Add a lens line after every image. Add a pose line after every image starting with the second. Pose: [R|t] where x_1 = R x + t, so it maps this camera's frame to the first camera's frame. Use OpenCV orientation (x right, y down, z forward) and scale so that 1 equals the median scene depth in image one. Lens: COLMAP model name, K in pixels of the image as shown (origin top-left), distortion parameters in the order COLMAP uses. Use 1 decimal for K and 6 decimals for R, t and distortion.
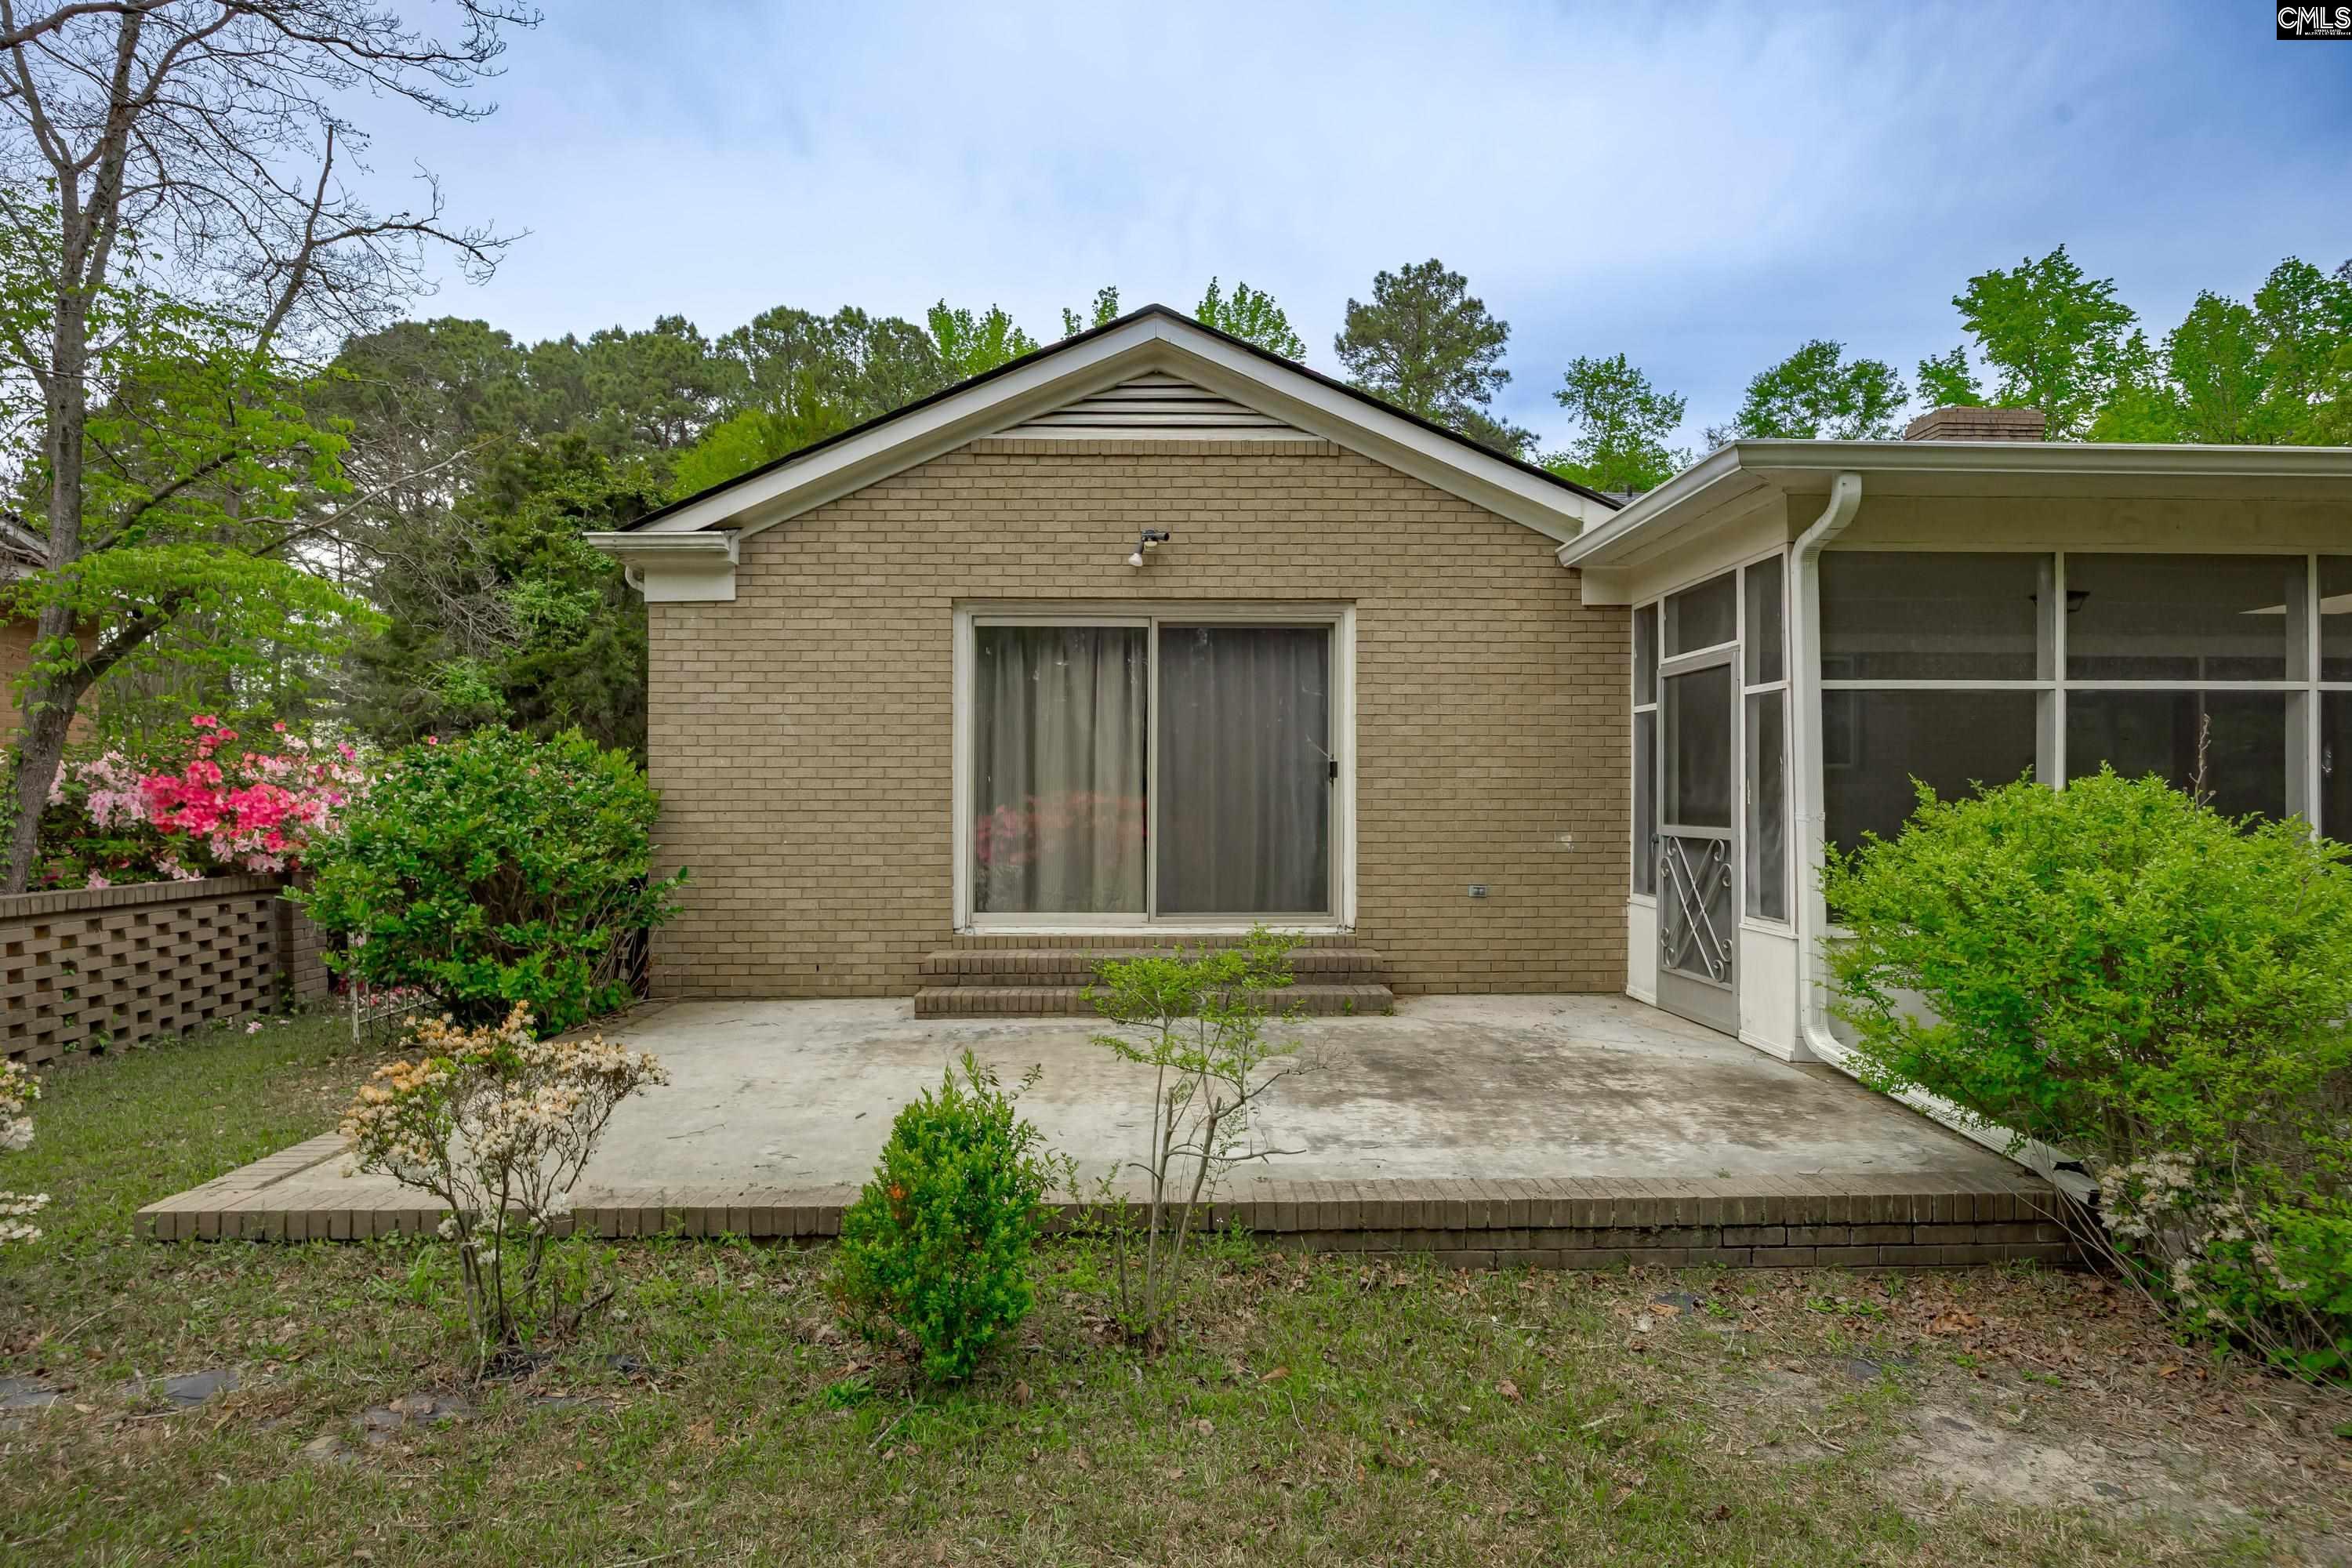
lens RADIAL K [[1178.6, 0, 1169.5], [0, 1178.6, 791.6], [0, 0, 1]] dist [-0.007469, -0.000336]
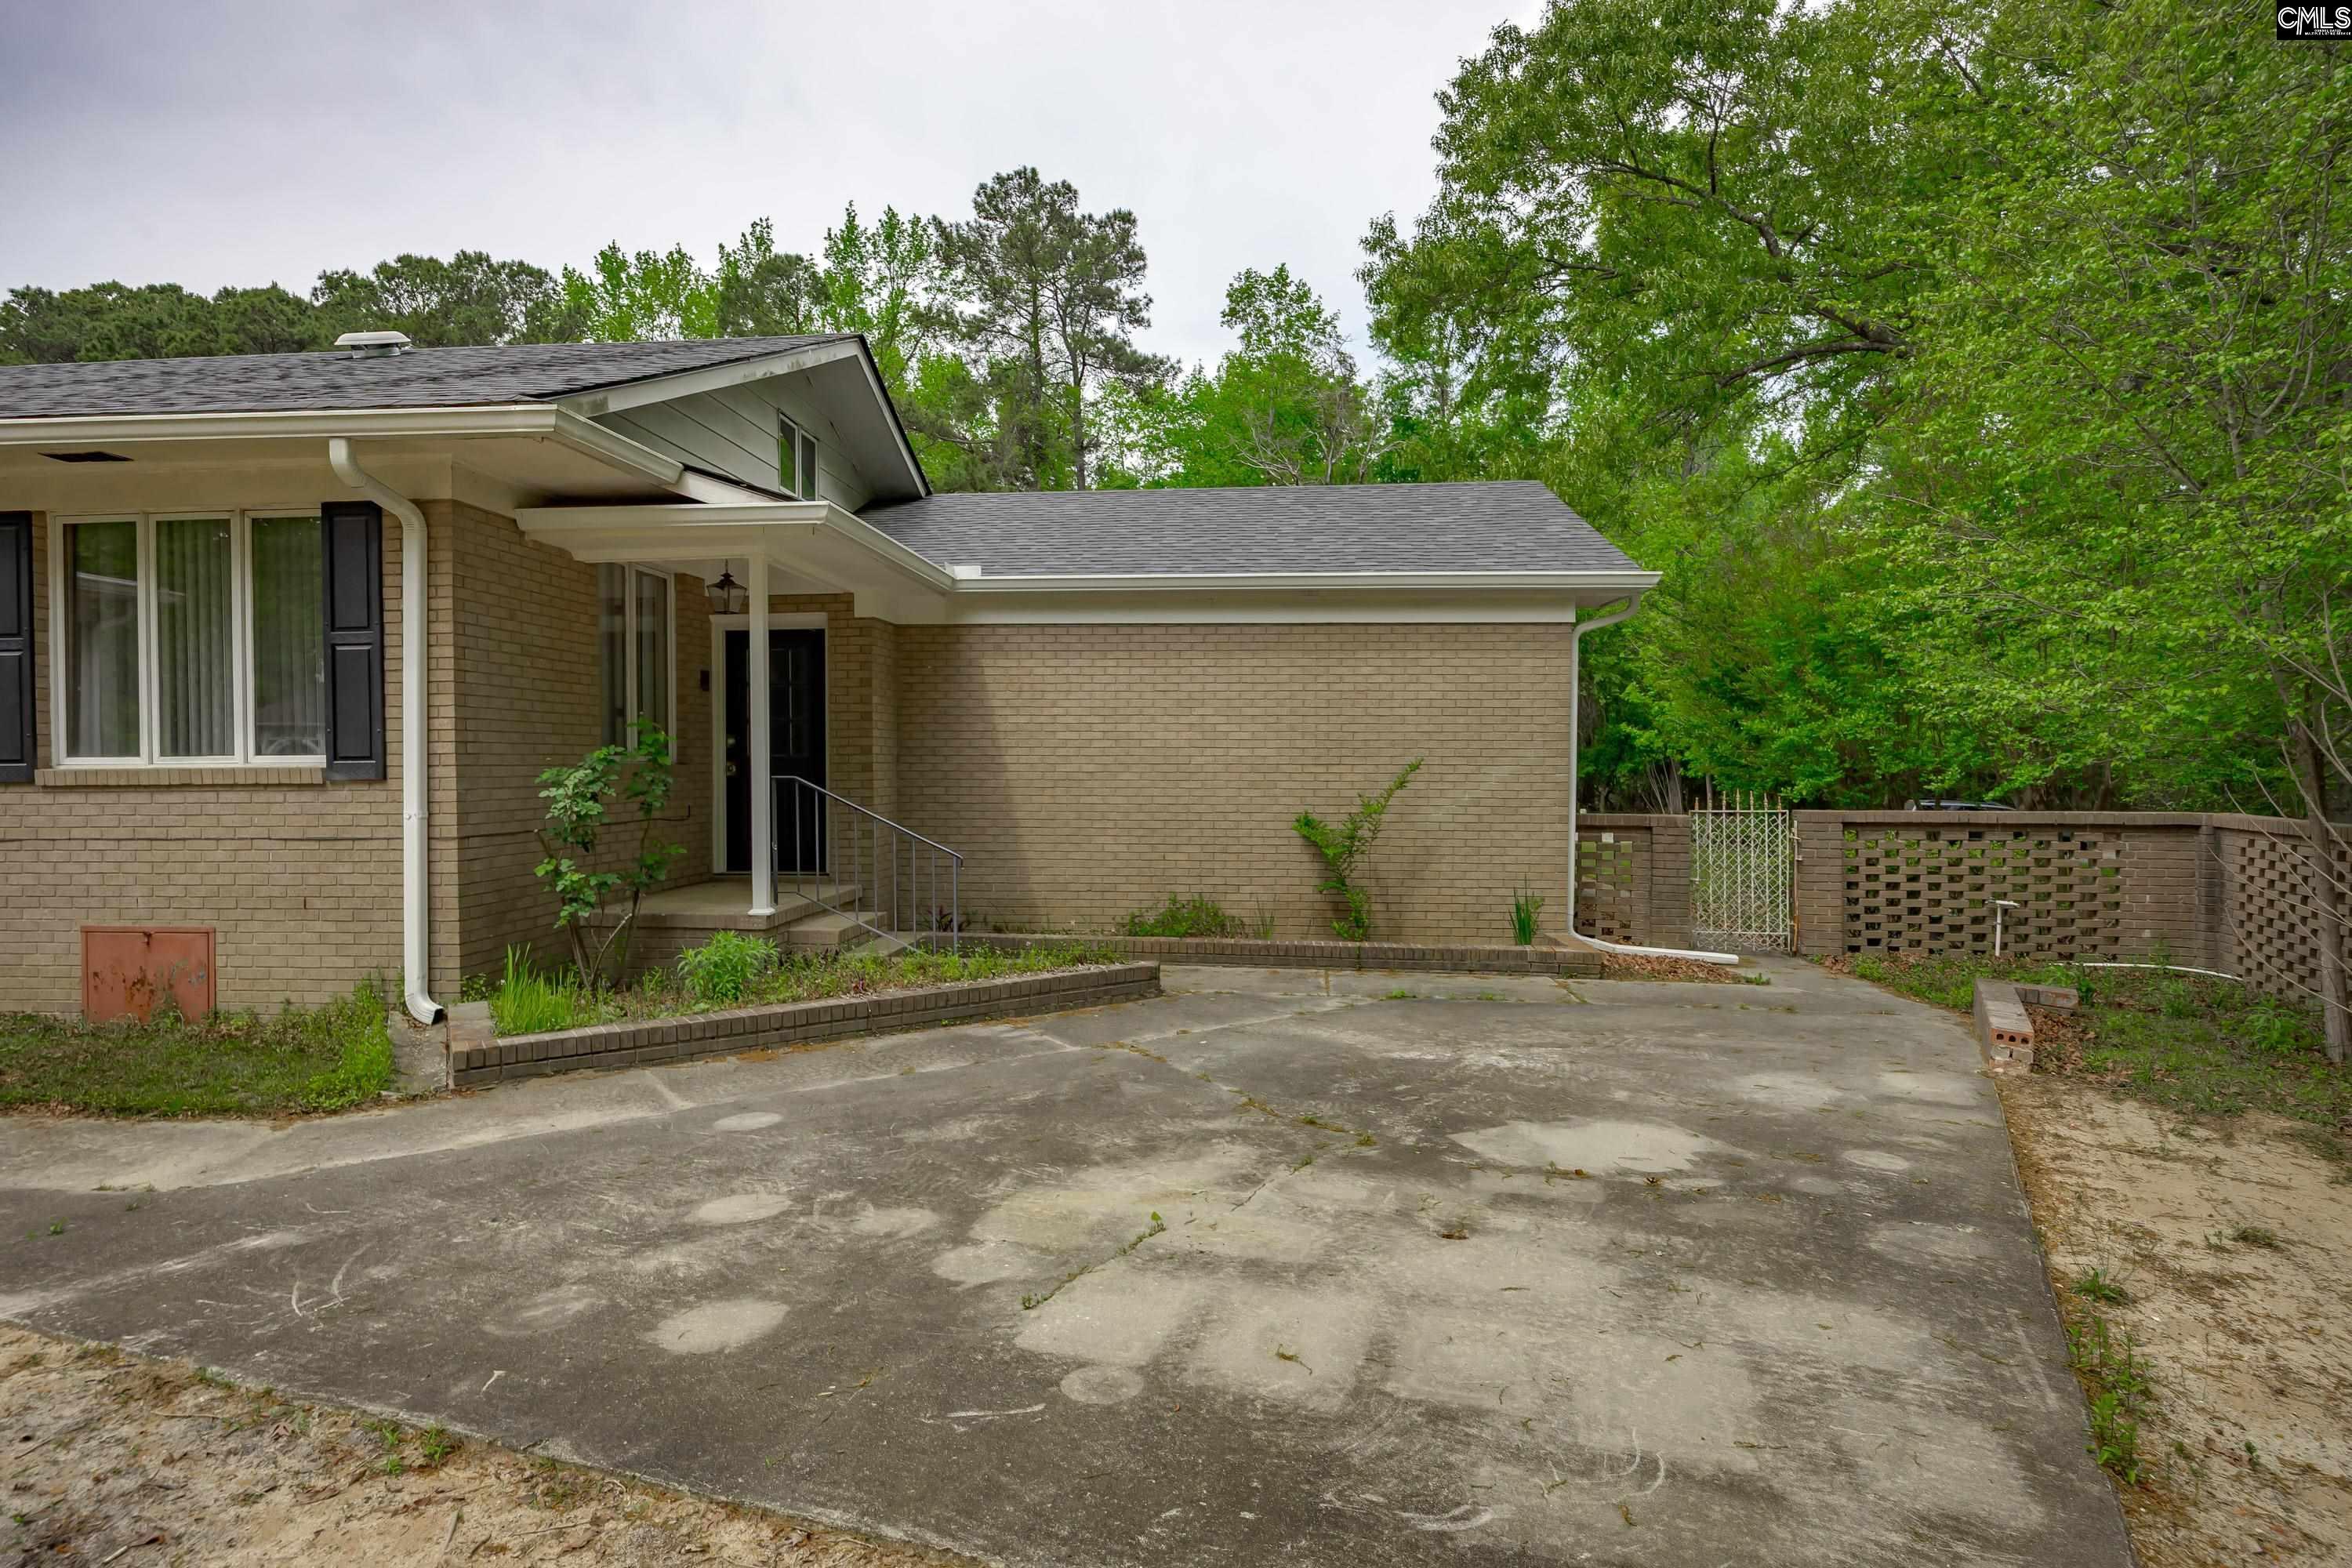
lens RADIAL K [[1211.9, 0, 1176.0], [0, 1211.9, 784.0], [0, 0, 1]] dist [0.000117, 0.000167]
pose [[0.995279, -0.003306, -0.096995, 0.467200], [0.005223, 0.999796, 0.019510, 0.006143], [0.096910, -0.019924, 0.995094, 0.076073]]
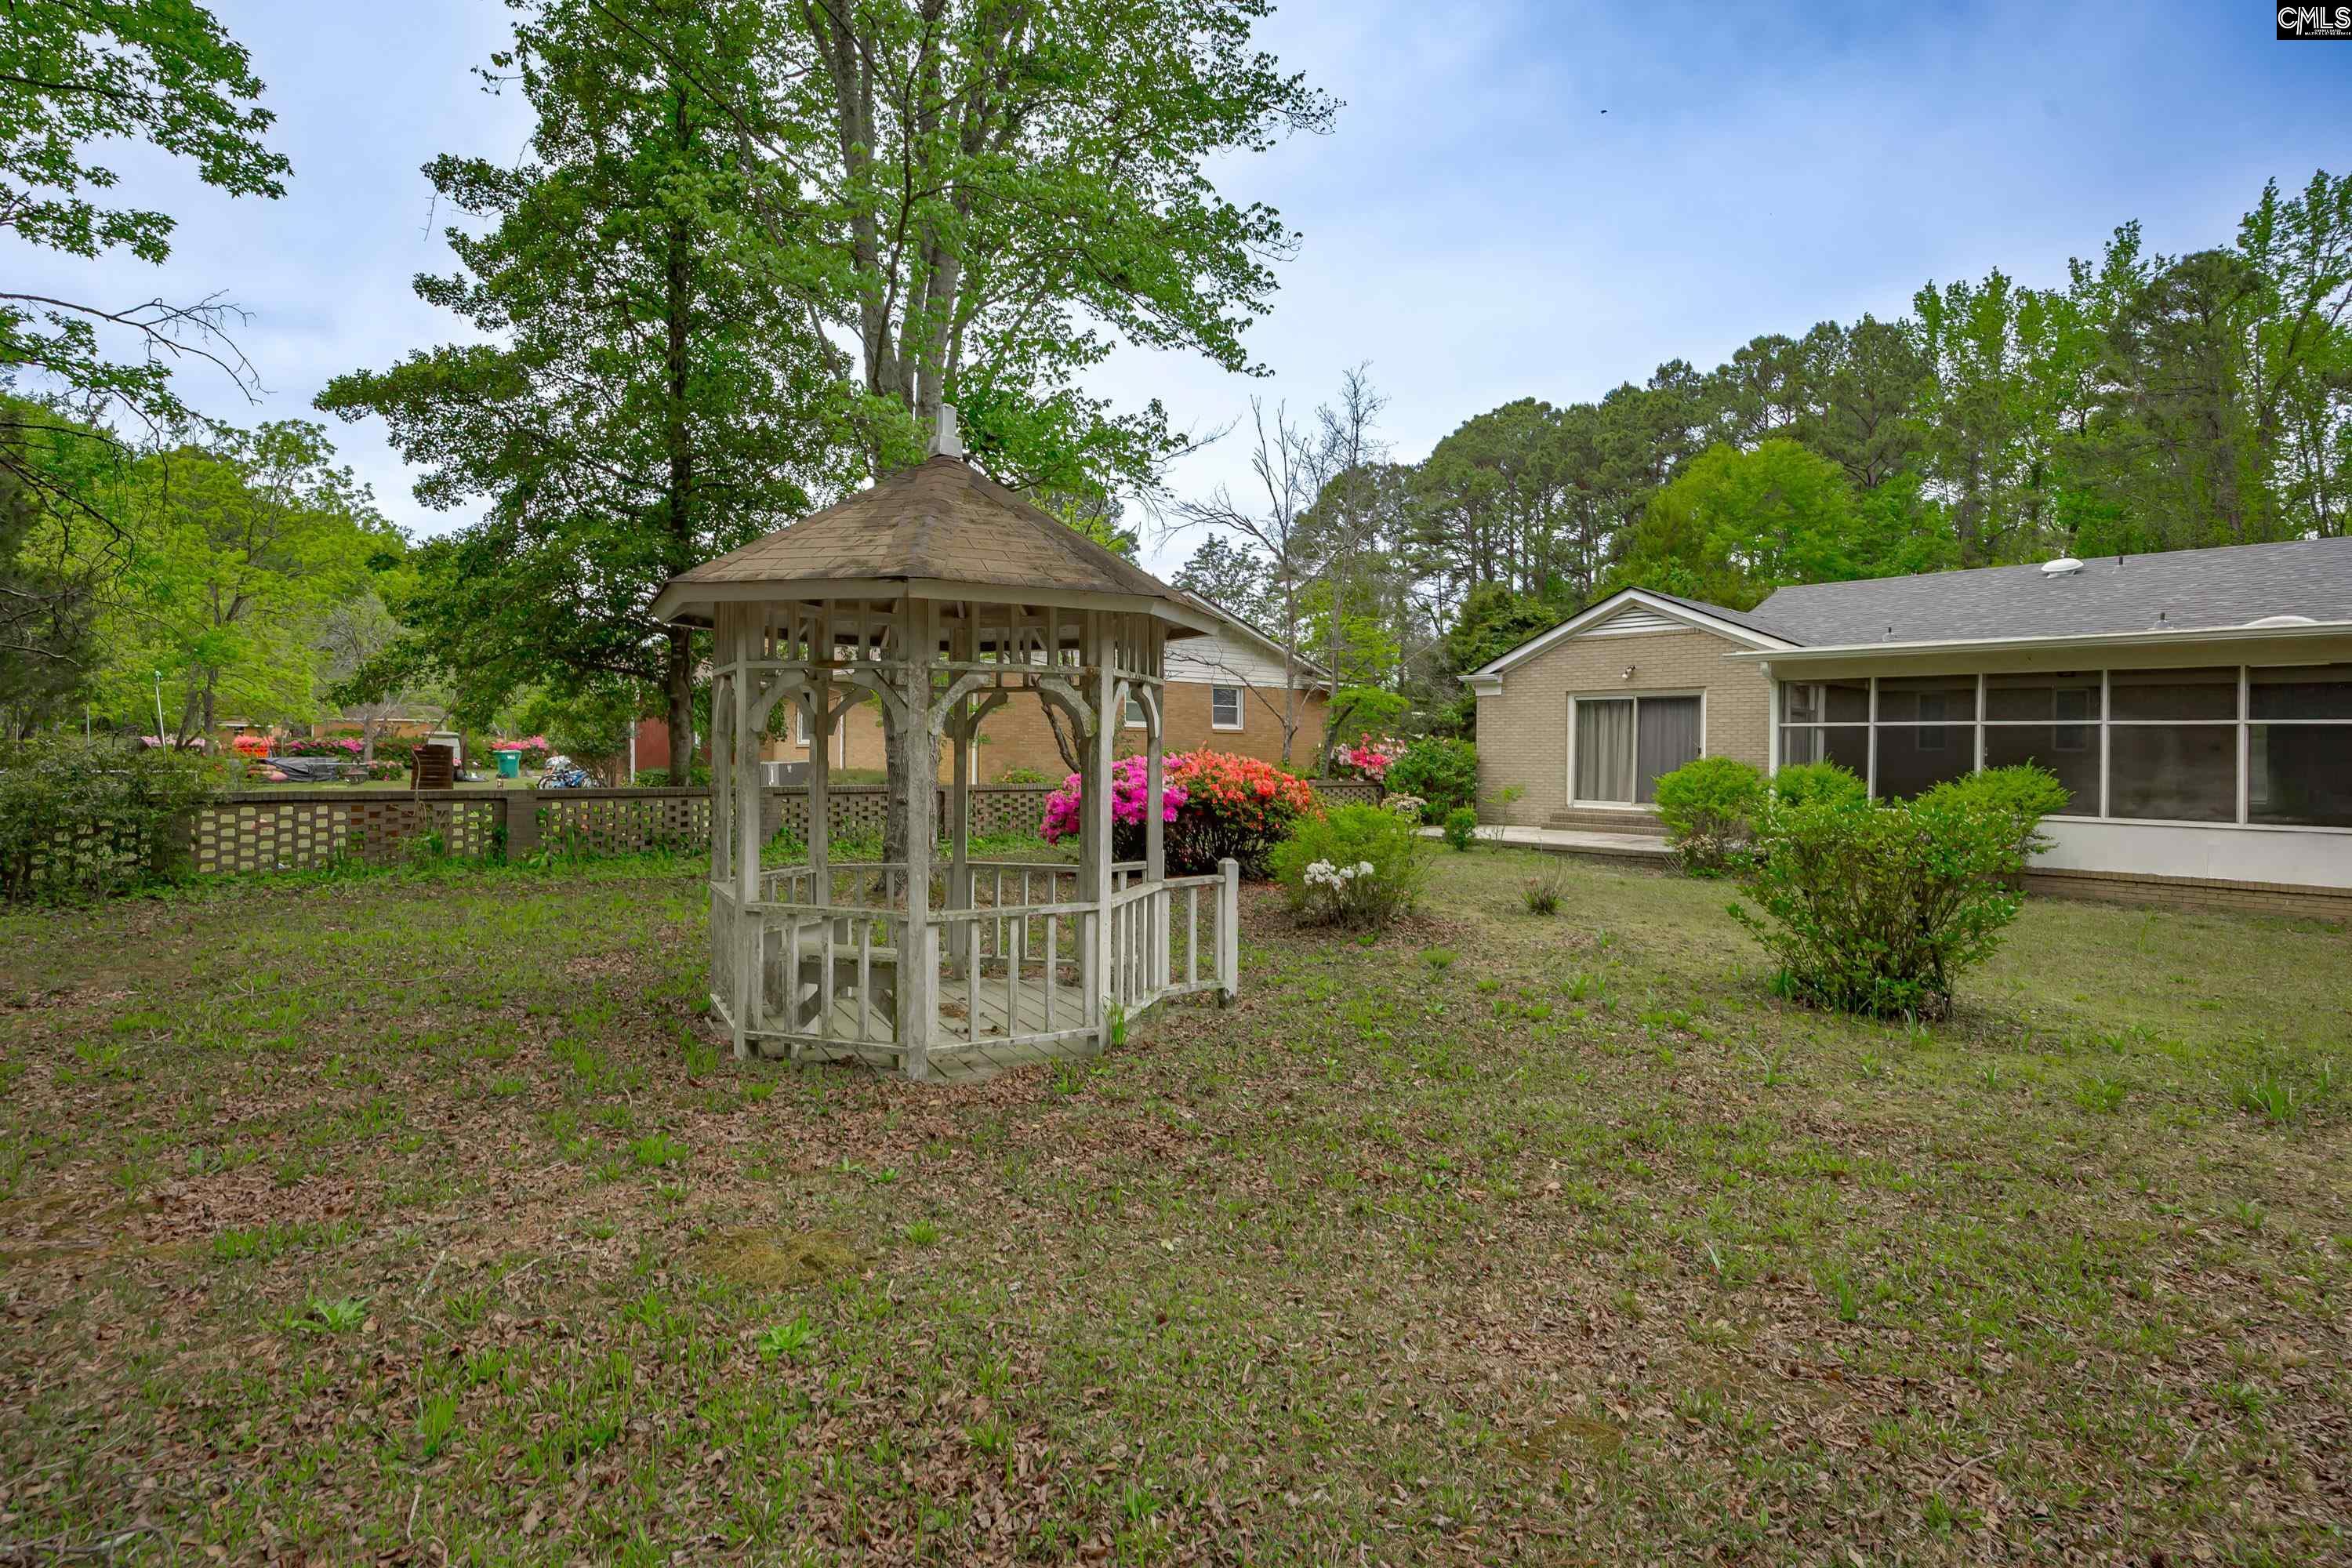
lens RADIAL K [[1186.7, 0, 1172.7], [0, 1186.7, 755.6], [0, 0, 1]] dist [-0.006298, -0.000057]
pose [[0.664725, 0.009597, -0.747026, 0.187092], [-0.011411, 0.999931, 0.002692, -0.000277], [0.747001, 0.006735, 0.664789, -0.231152]]
